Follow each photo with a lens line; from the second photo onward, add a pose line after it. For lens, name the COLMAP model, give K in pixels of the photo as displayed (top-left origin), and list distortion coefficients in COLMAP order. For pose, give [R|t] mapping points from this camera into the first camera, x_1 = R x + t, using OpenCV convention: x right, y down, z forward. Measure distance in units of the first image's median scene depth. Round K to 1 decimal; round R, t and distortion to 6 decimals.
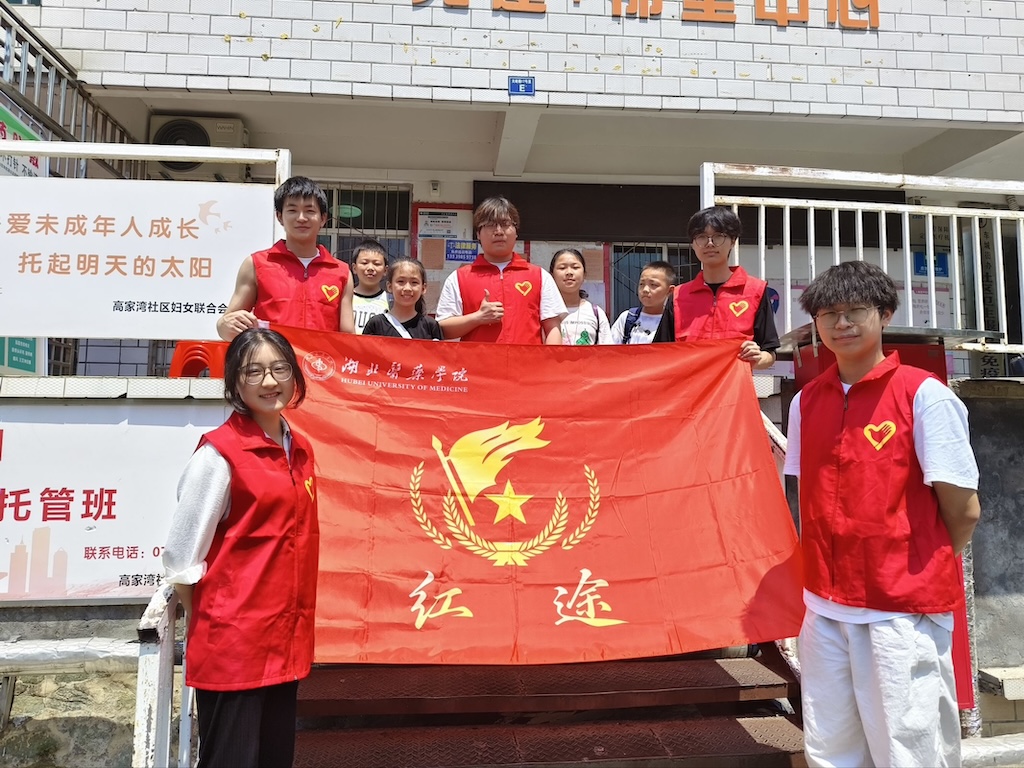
lens RADIAL K [[799.4, 0, 512.6], [0, 799.4, 384.7], [0, 0, 1]] dist [-0.041493, 0.001086]
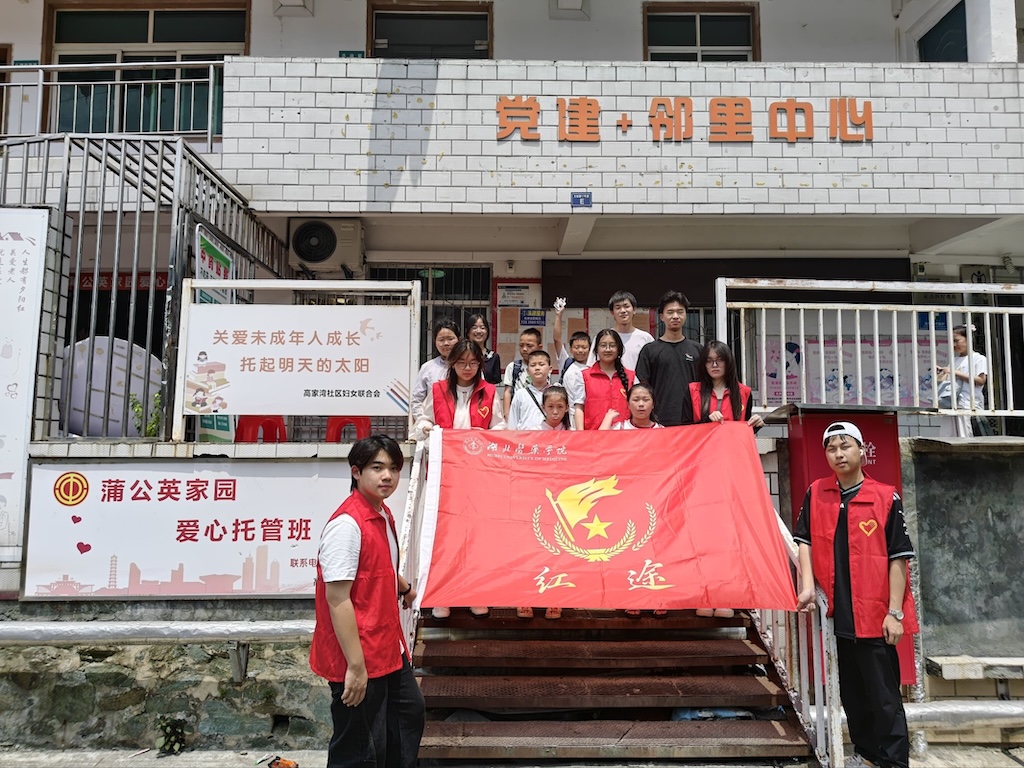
lens RADIAL K [[781.7, 0, 507.3], [0, 781.7, 384.8], [0, 0, 1]] dist [-0.003148, -0.030982]
pose [[0.996786, -0.006528, -0.079849, -0.009924], [0.005400, 0.999883, -0.014342, -0.061779], [0.079934, 0.013864, 0.996704, -0.274282]]
